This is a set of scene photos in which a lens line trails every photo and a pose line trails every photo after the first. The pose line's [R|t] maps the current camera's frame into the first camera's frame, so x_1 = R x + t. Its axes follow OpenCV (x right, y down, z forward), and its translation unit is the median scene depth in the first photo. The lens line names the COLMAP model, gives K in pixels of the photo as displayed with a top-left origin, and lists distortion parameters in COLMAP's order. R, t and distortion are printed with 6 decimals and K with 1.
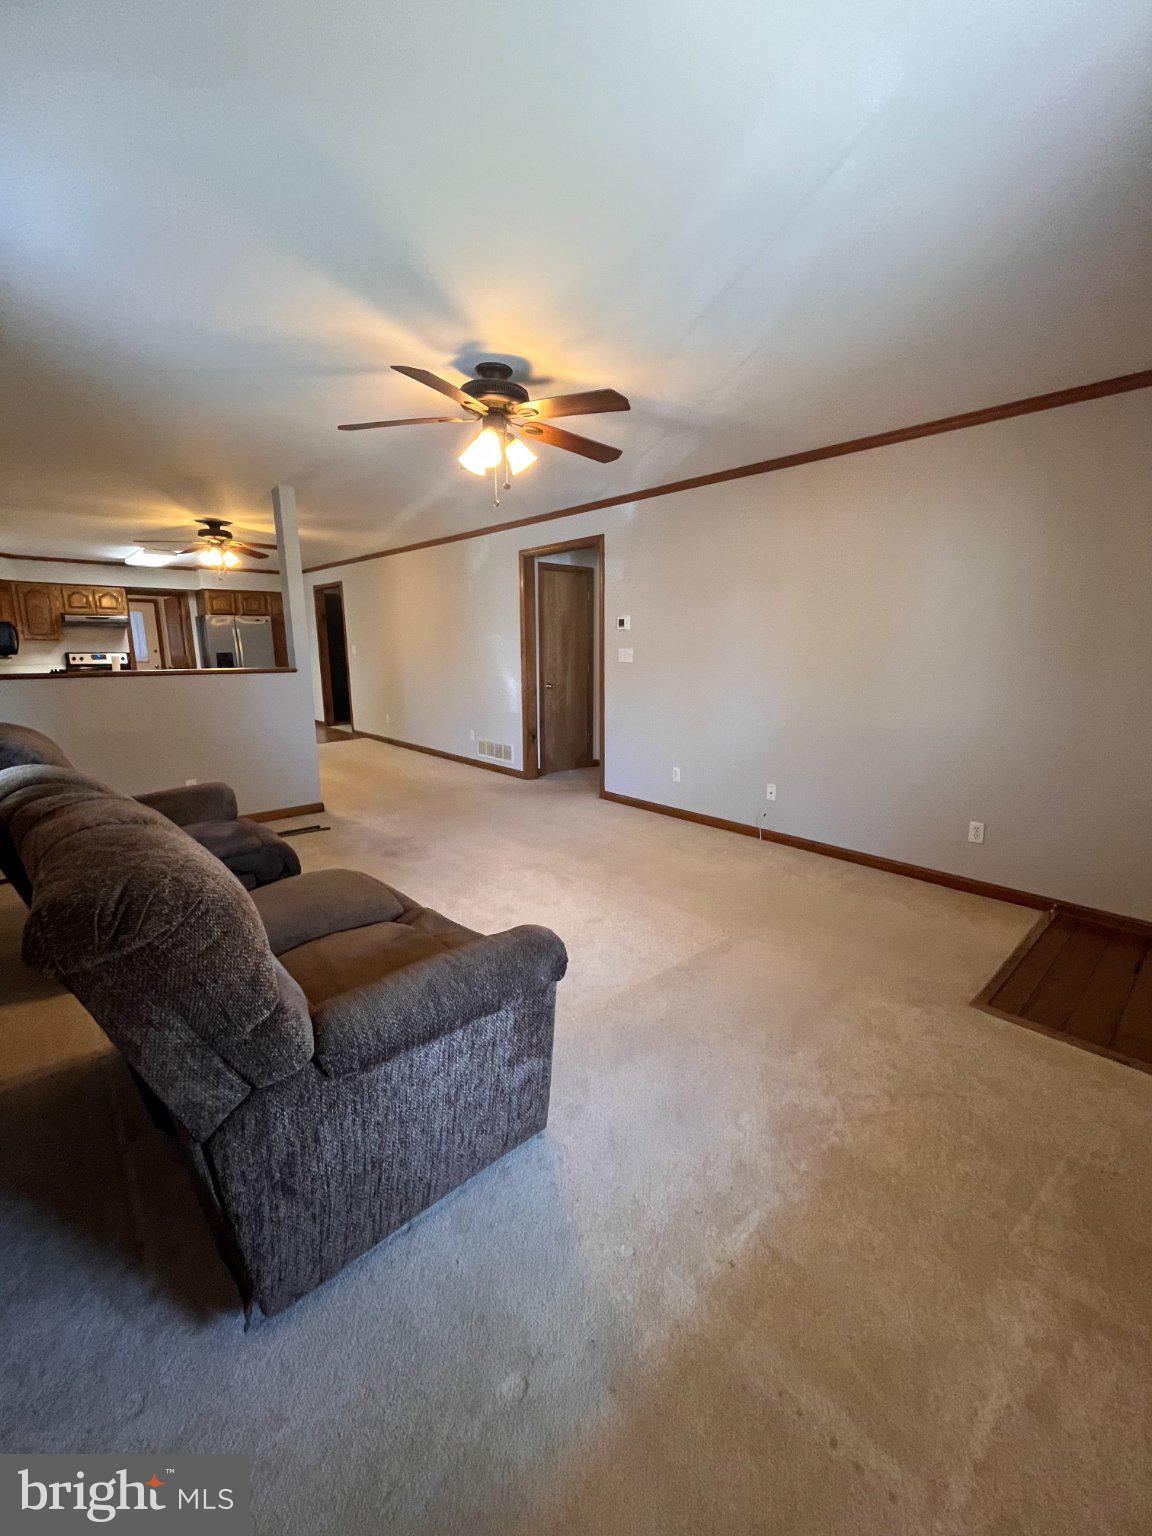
lens RADIAL K [[632.2, 0, 581.2], [0, 632.2, 775.2], [0, 0, 1]] dist [-0.003136, -0.000343]
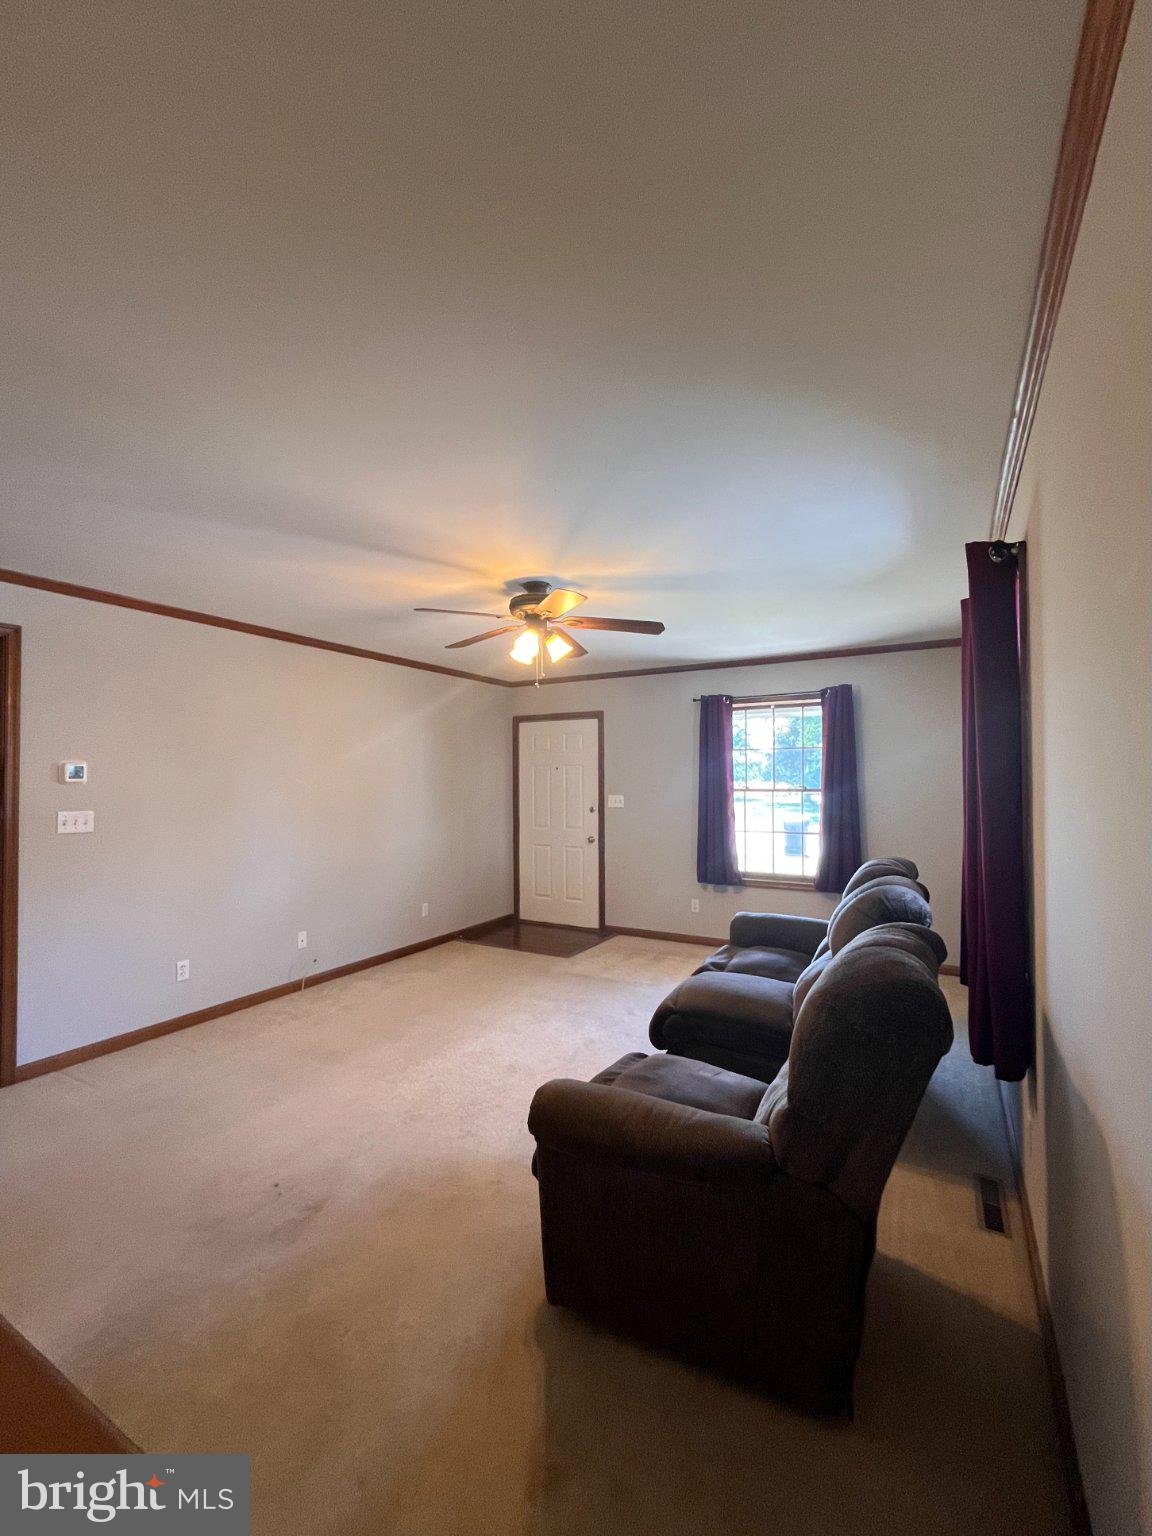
lens RADIAL K [[632.2, 0, 570.0], [0, 632.2, 764.5], [0, 0, 1]] dist [-0.003136, -0.000343]
pose [[-0.301281, 0.041773, 0.952620, -0.824086], [0.210595, 0.977285, 0.023749, -0.184978], [-0.929989, 0.207772, -0.303235, 0.849562]]
